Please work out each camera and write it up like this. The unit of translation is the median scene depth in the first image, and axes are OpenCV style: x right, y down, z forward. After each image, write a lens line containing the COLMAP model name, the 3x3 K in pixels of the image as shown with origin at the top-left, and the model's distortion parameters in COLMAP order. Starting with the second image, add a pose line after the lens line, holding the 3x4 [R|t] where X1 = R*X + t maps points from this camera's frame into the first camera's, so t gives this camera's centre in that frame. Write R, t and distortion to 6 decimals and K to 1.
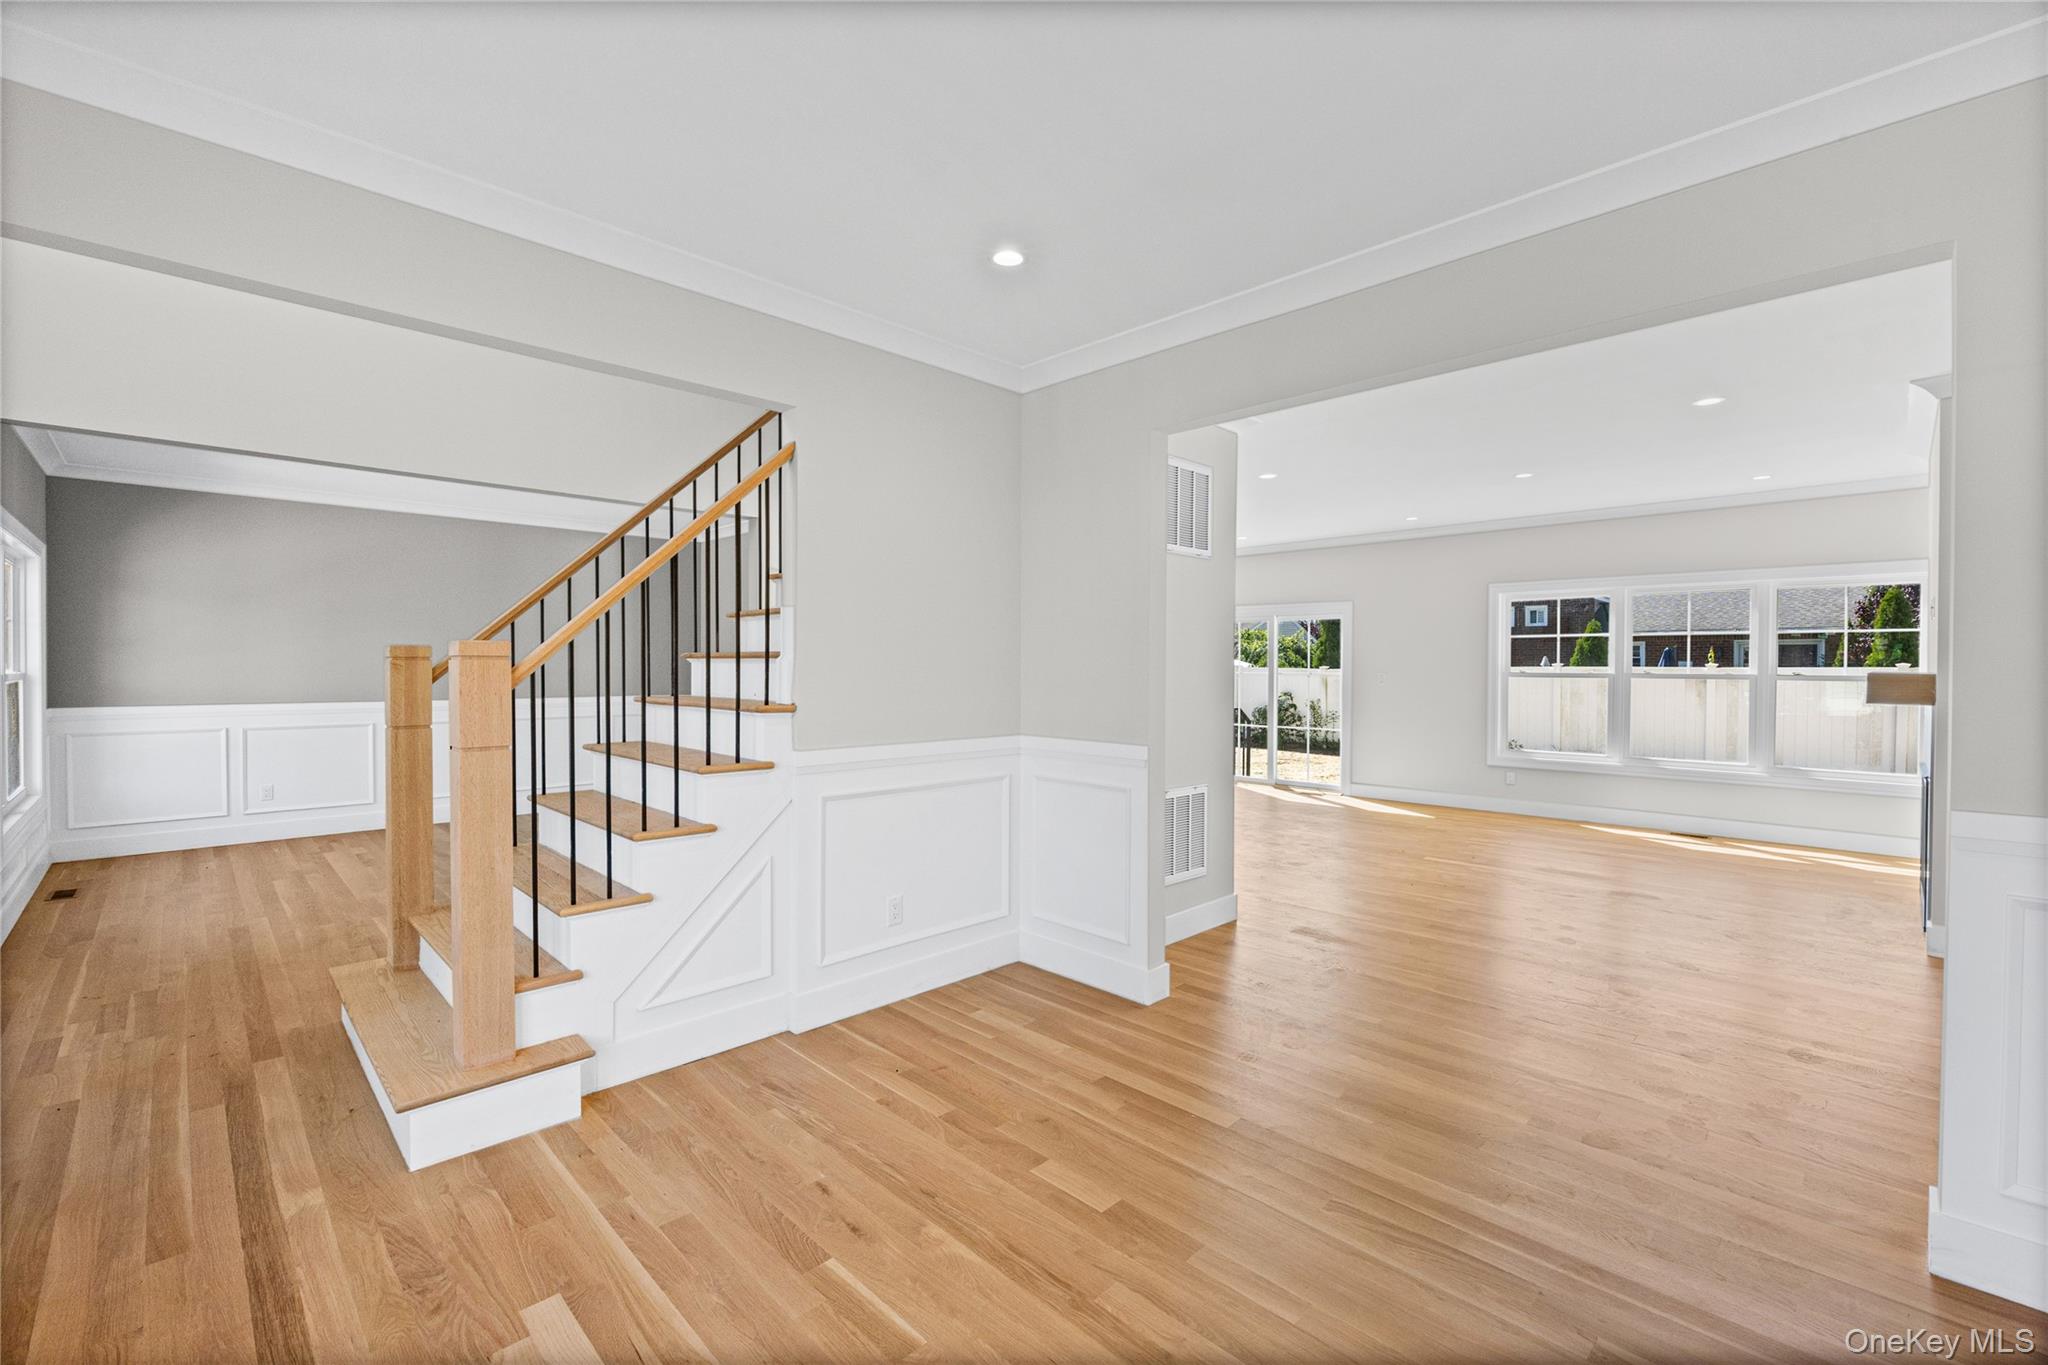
lens RADIAL K [[869.2, 0, 1024.0], [0, 869.2, 682.5], [0, 0, 1]] dist [-0.010719, -0.000727]
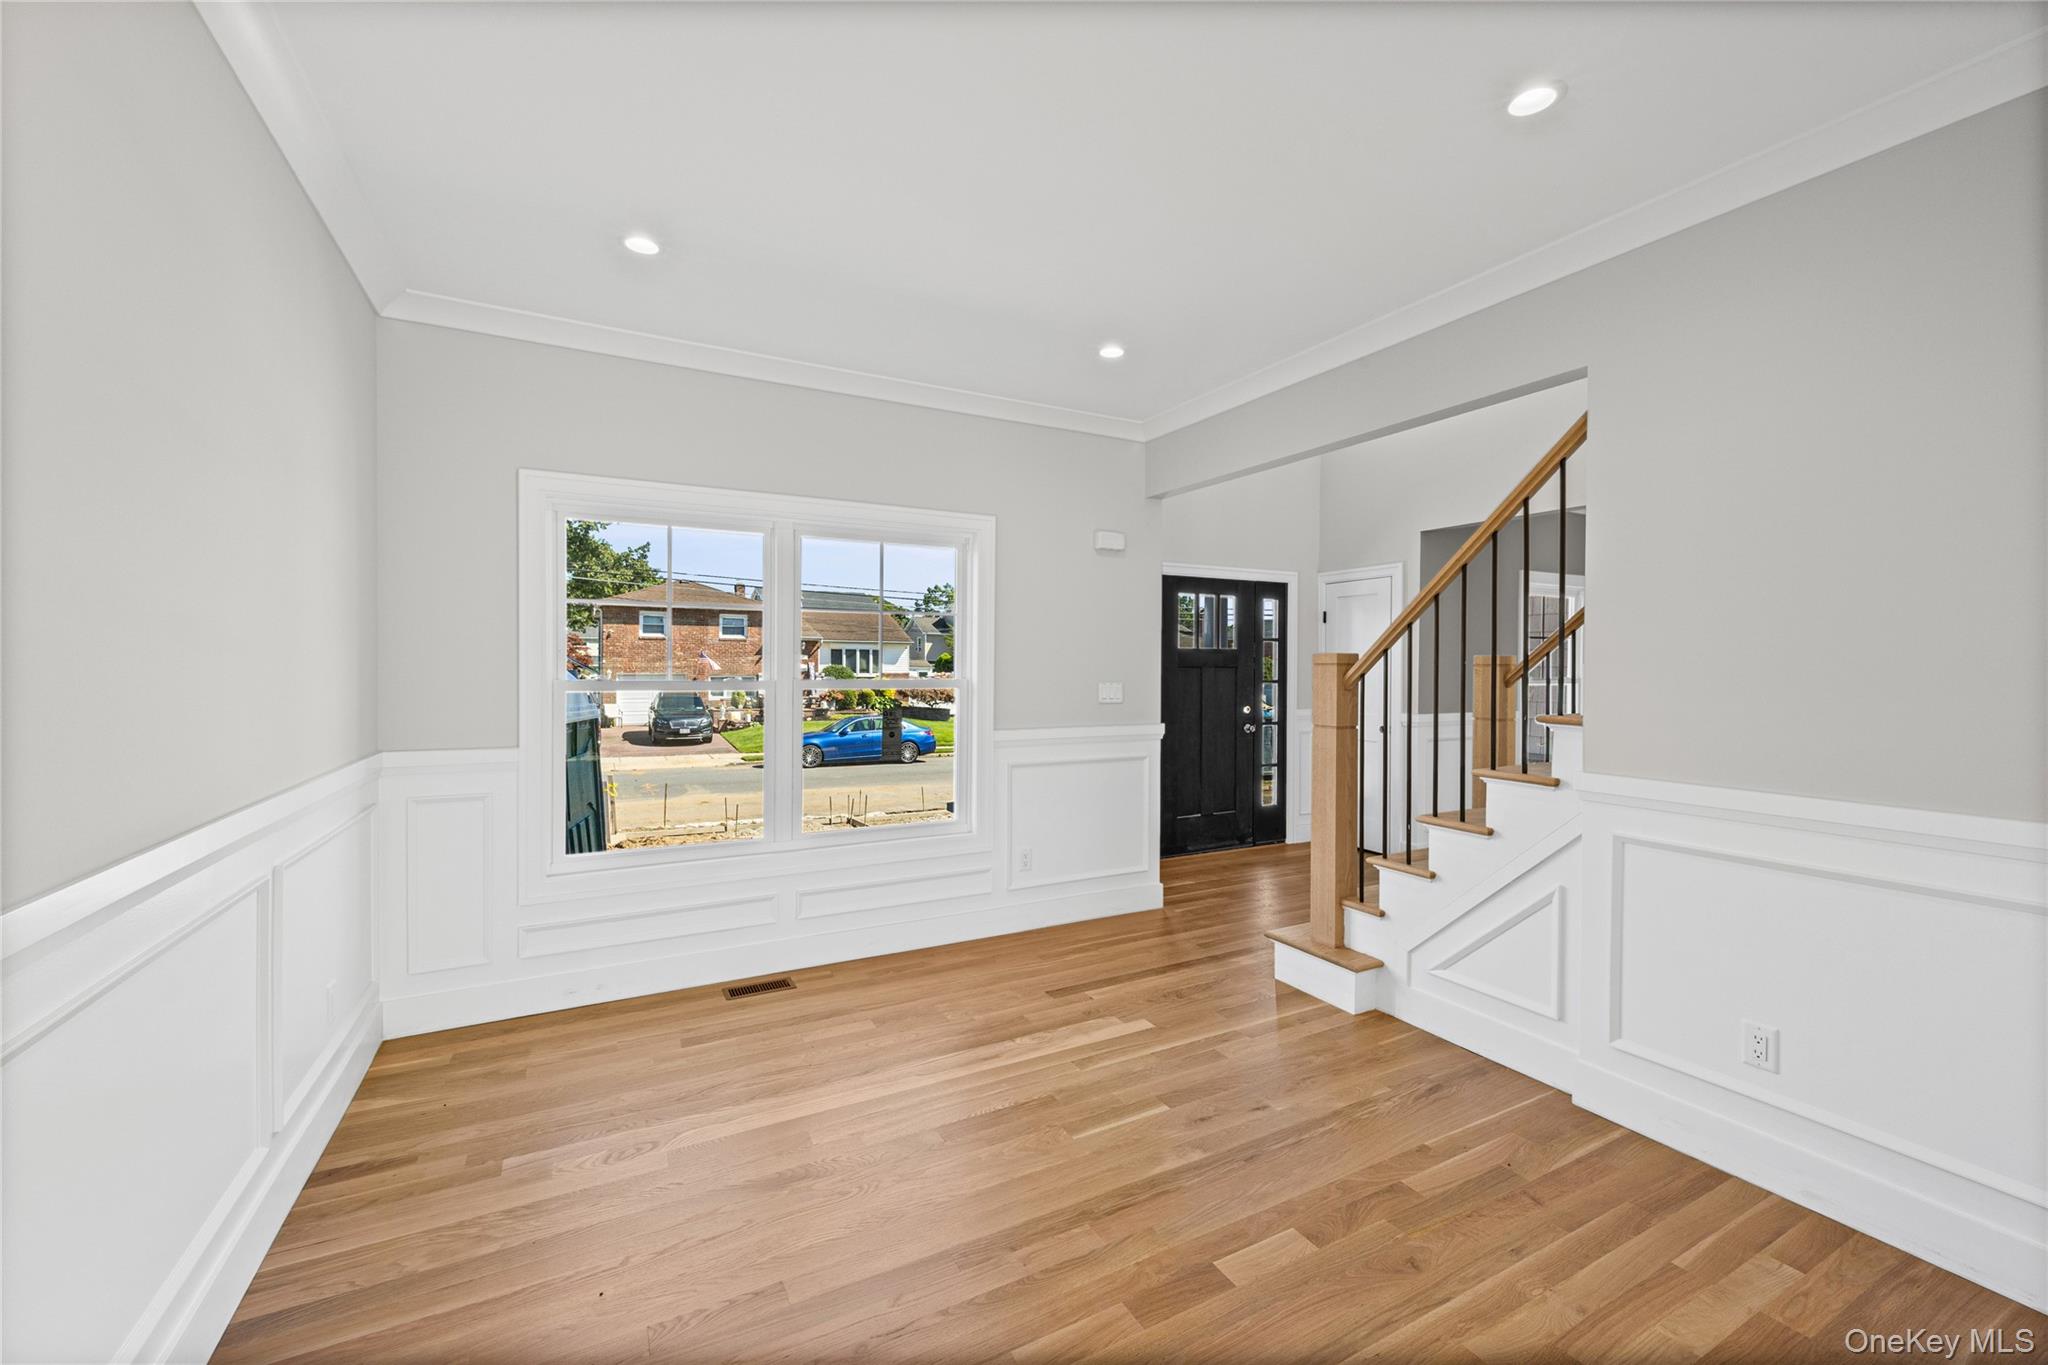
lens RADIAL K [[813.3, 0, 1024.0], [0, 813.3, 682.5], [0, 0, 1]] dist [0.000011, -0.000109]
pose [[-0.288313, 0.011378, -0.957469, 0.665305], [-0.025596, 0.999481, 0.019585, -0.009876], [0.957194, 0.030154, -0.287872, 0.715267]]
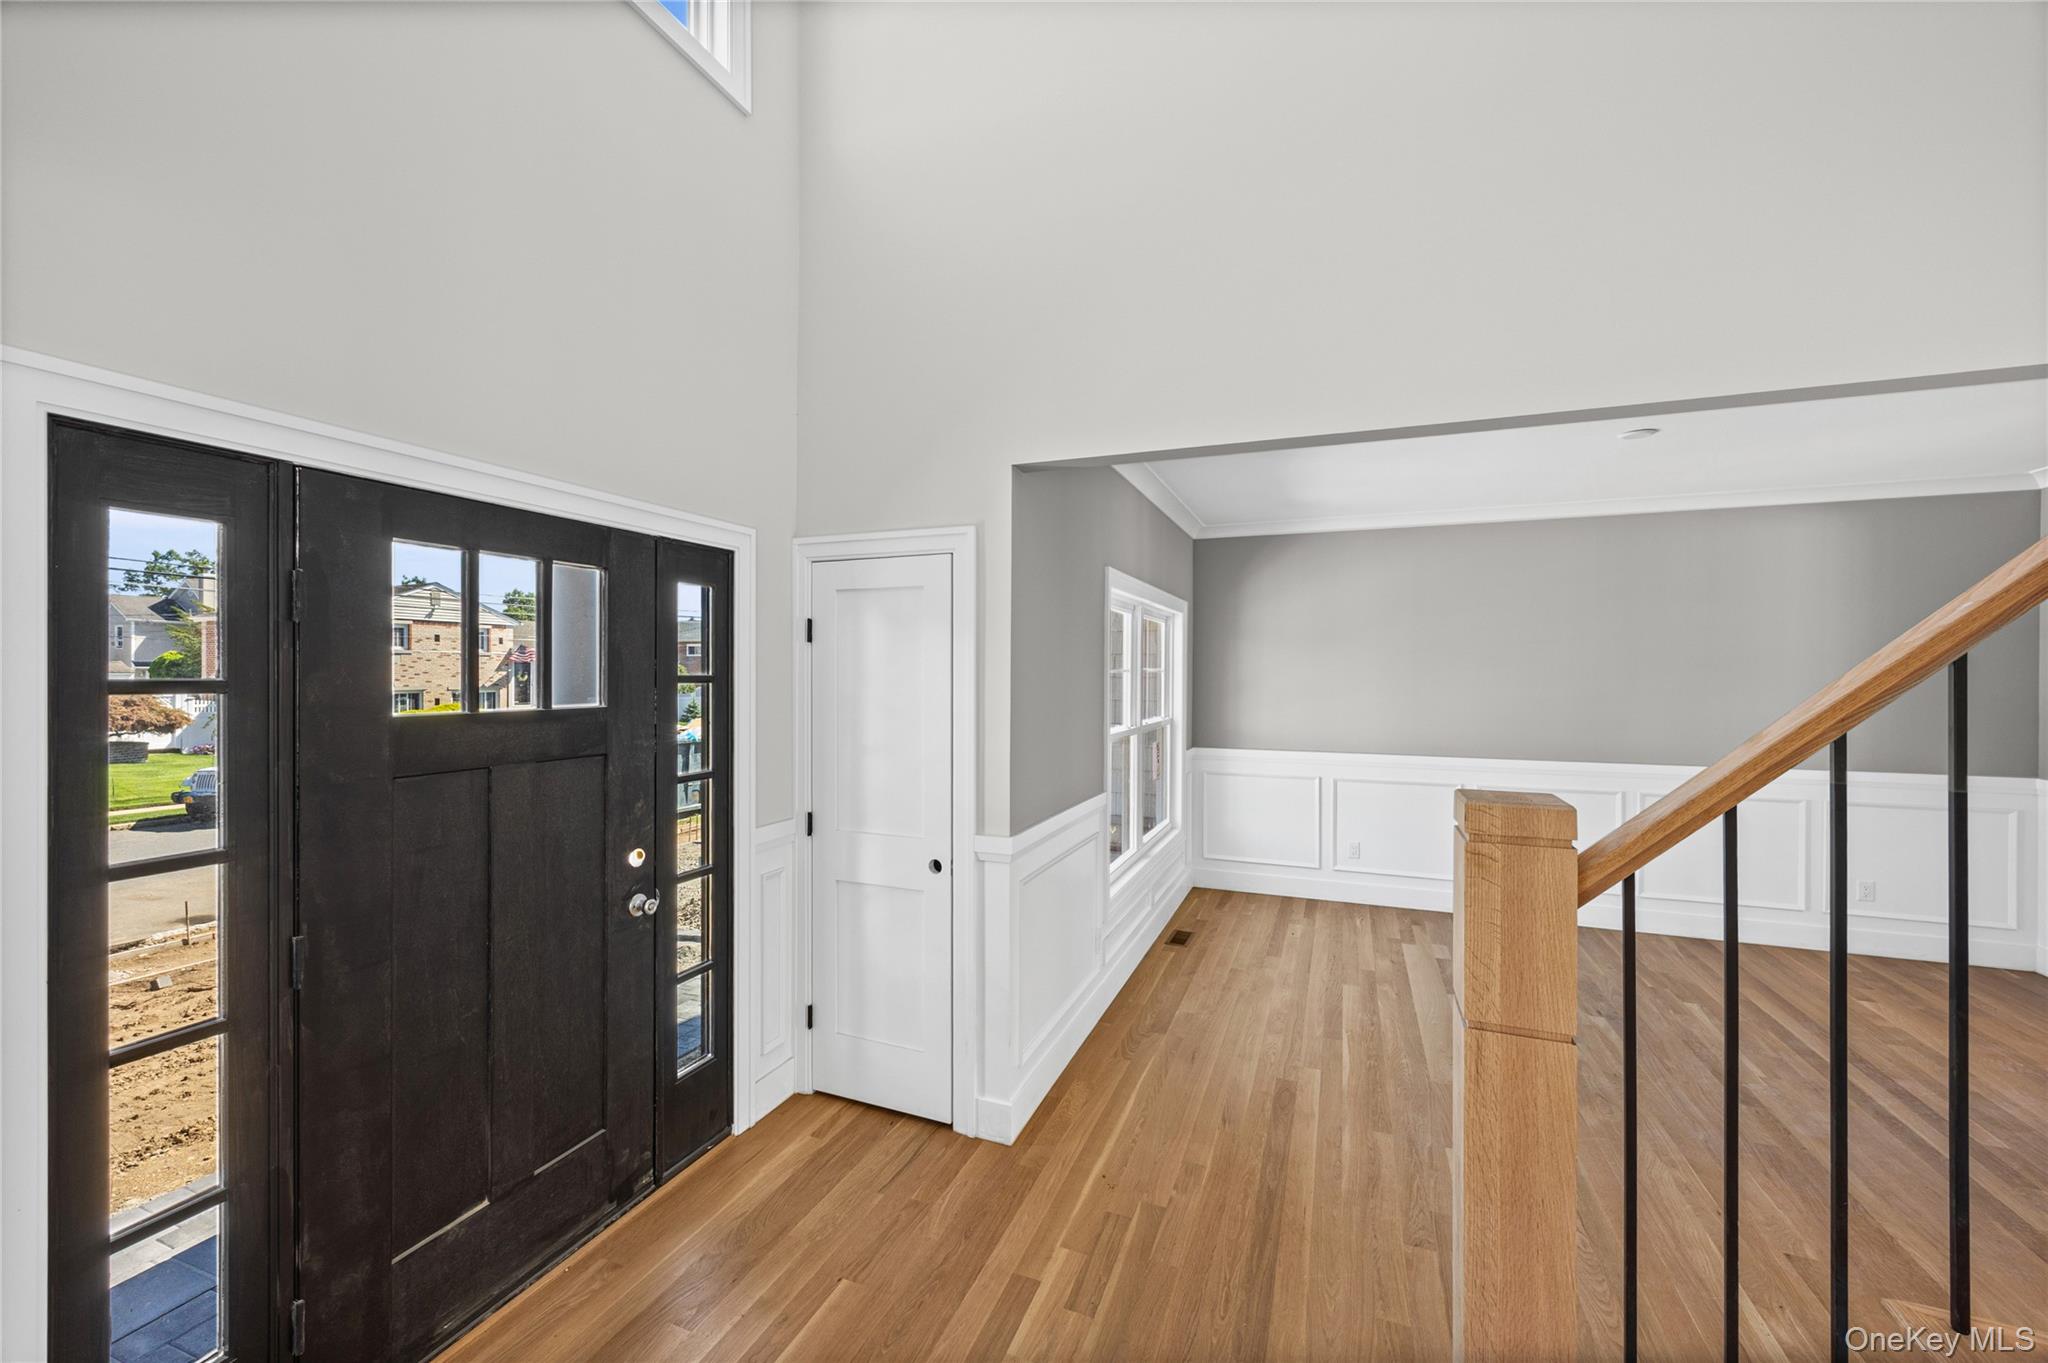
lens RADIAL K [[791.1, 0, 1031.5], [0, 791.1, 671.3], [0, 0, 1]] dist [0.000639, -0.000416]
pose [[0.404814, -0.002718, -0.914395, -0.507423], [-0.019607, 0.999740, -0.011651, -0.095936], [0.914189, 0.022645, 0.404655, 0.702909]]
